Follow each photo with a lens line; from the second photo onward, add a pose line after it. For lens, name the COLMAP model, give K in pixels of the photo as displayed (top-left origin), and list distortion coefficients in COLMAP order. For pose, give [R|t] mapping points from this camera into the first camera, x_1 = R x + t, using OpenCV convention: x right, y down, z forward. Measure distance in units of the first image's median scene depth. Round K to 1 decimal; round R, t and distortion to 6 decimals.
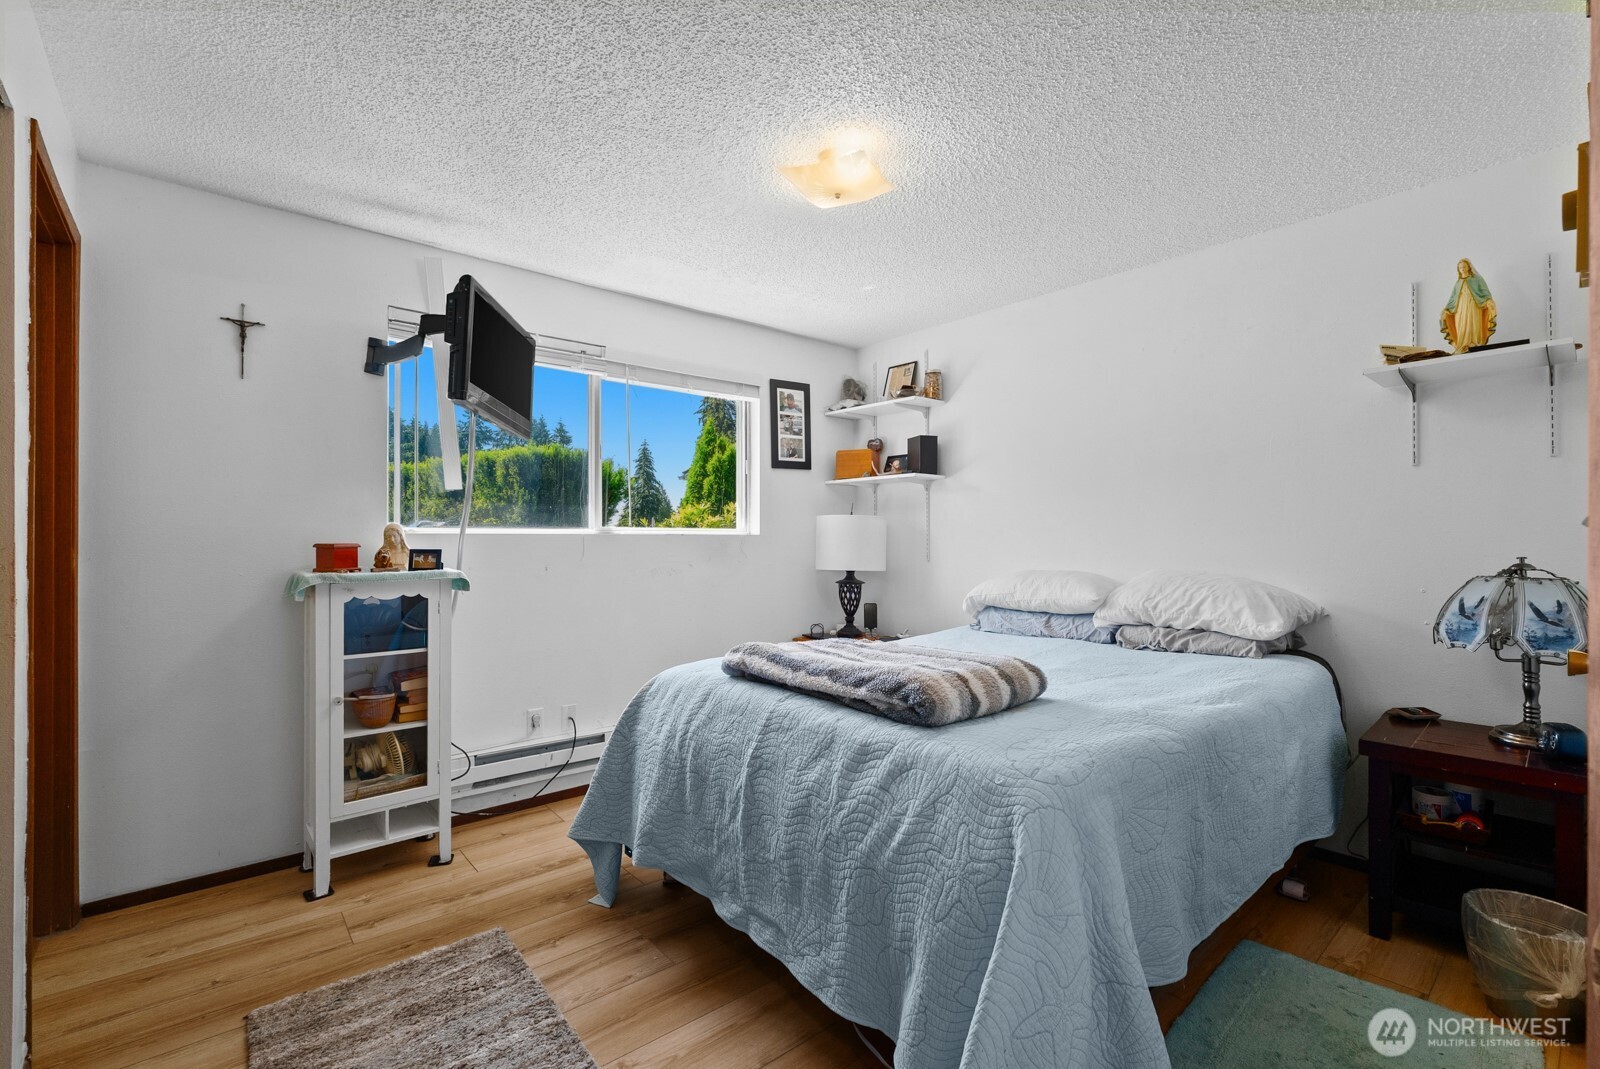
lens RADIAL K [[714.6, 0, 806.0], [0, 714.6, 540.3], [0, 0, 1]] dist [0.005183, 0.000305]
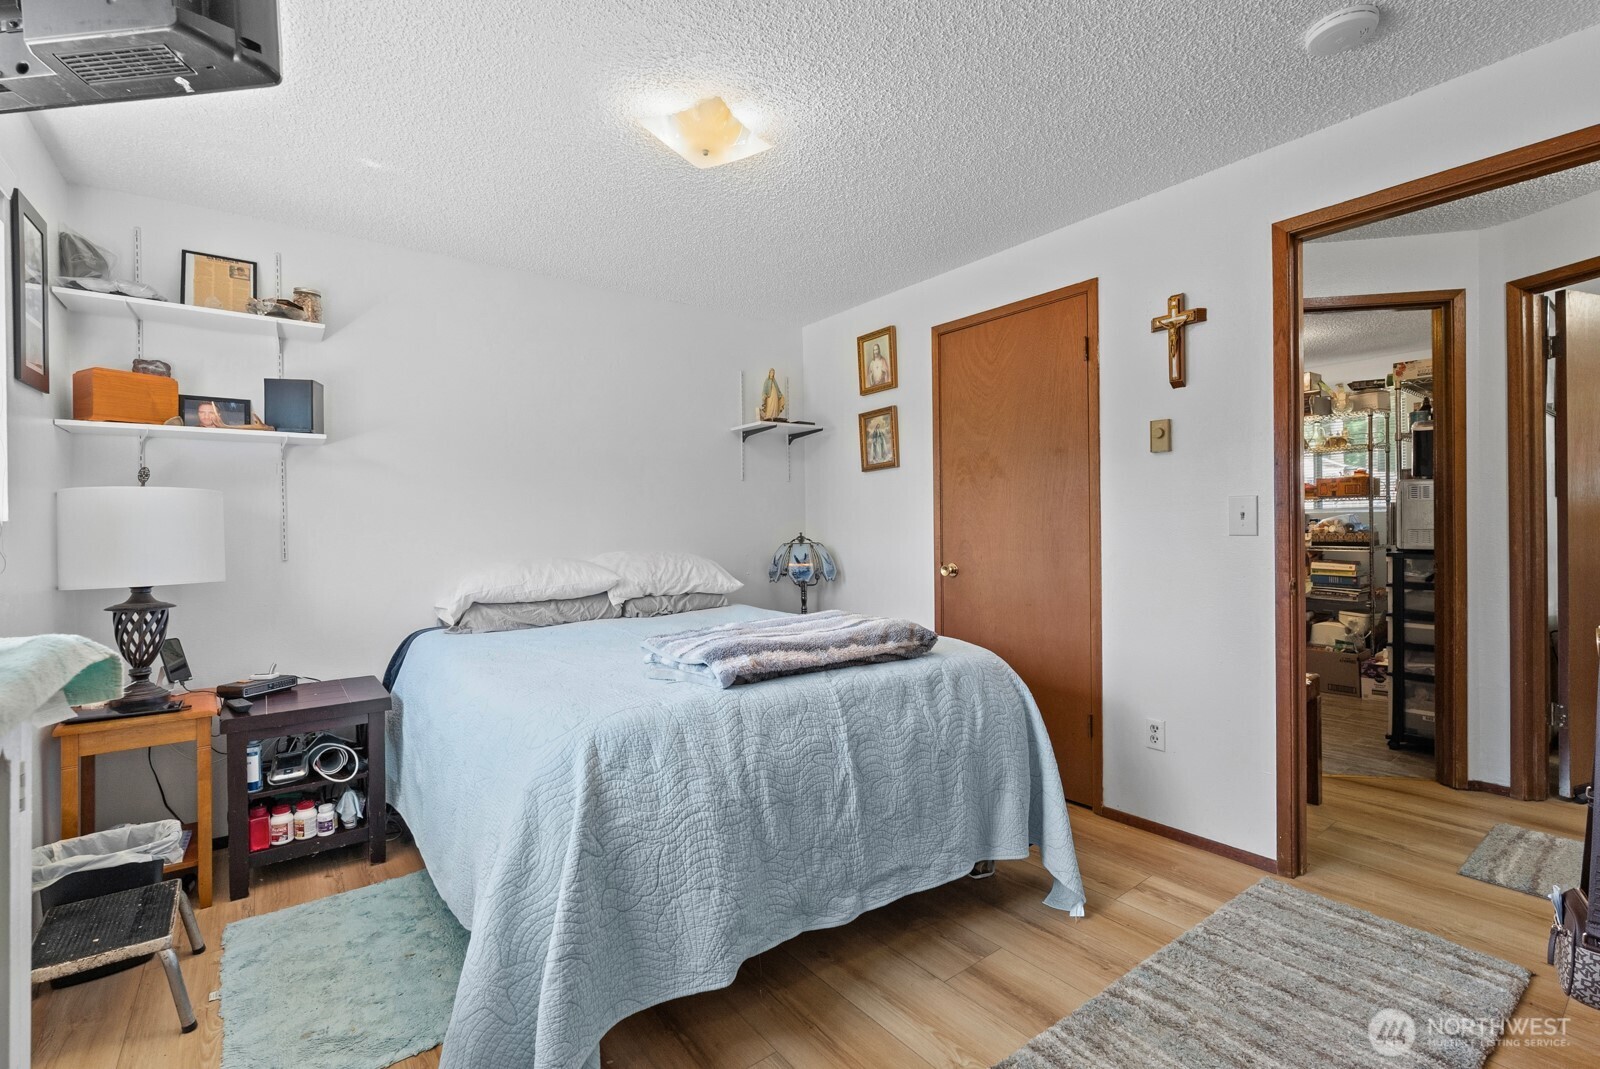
lens RADIAL K [[714.6, 0, 811.4], [0, 714.6, 526.9], [0, 0, 1]] dist [0.005183, 0.000305]
pose [[0.048724, -0.003304, 0.998807, -0.895088], [0.015122, 0.999882, 0.002570, 0.003909], [-0.998698, 0.014979, 0.048769, 0.835811]]
